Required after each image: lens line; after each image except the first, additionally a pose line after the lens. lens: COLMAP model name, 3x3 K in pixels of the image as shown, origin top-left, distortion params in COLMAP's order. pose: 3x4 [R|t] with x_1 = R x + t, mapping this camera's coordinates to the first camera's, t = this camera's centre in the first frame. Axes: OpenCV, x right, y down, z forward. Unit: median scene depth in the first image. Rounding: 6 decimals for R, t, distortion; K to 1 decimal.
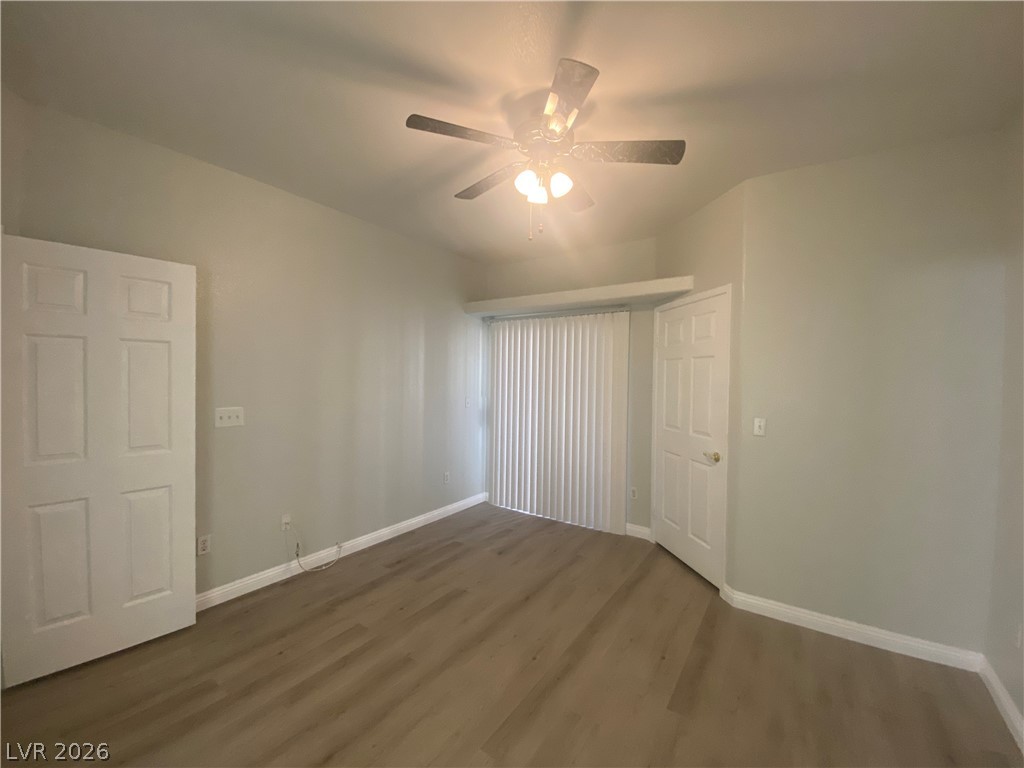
lens RADIAL K [[414.1, 0, 510.9], [0, 414.1, 382.5], [0, 0, 1]] dist [0.031090, -0.025347]
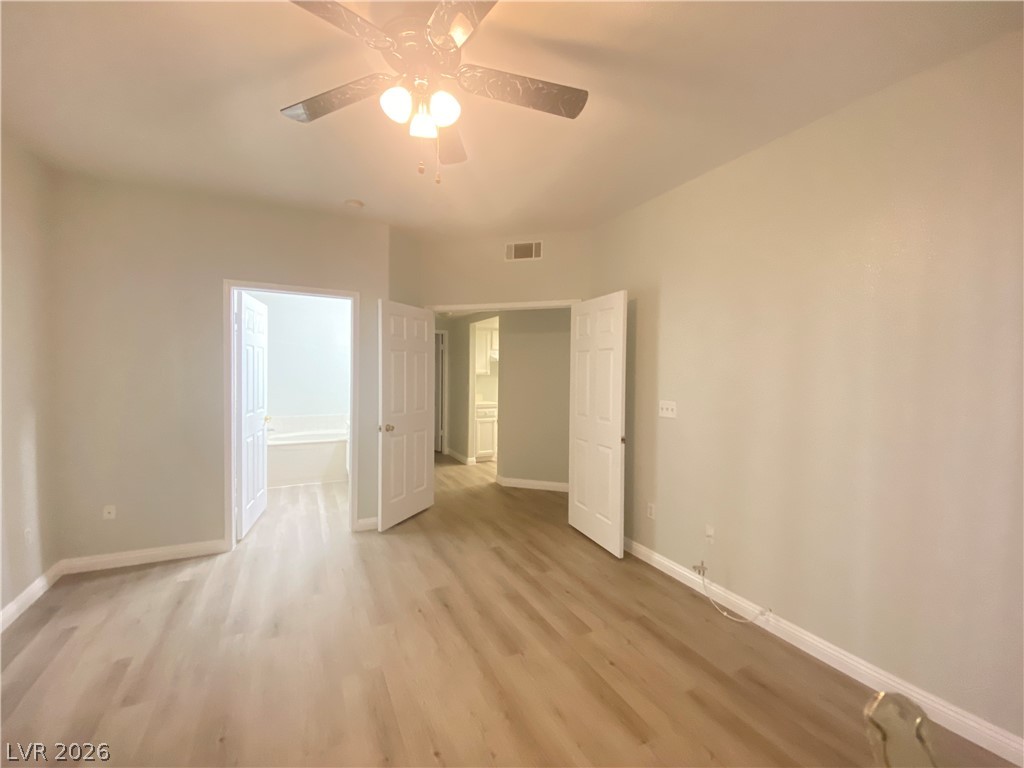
lens RADIAL K [[414.1, 0, 510.9], [0, 414.1, 382.5], [0, 0, 1]] dist [0.031090, -0.025347]
pose [[-0.478670, 0.008035, -0.877958, 0.574659], [-0.024052, 0.999463, 0.022260, -0.003147], [0.877665, 0.031772, -0.478220, 1.319111]]
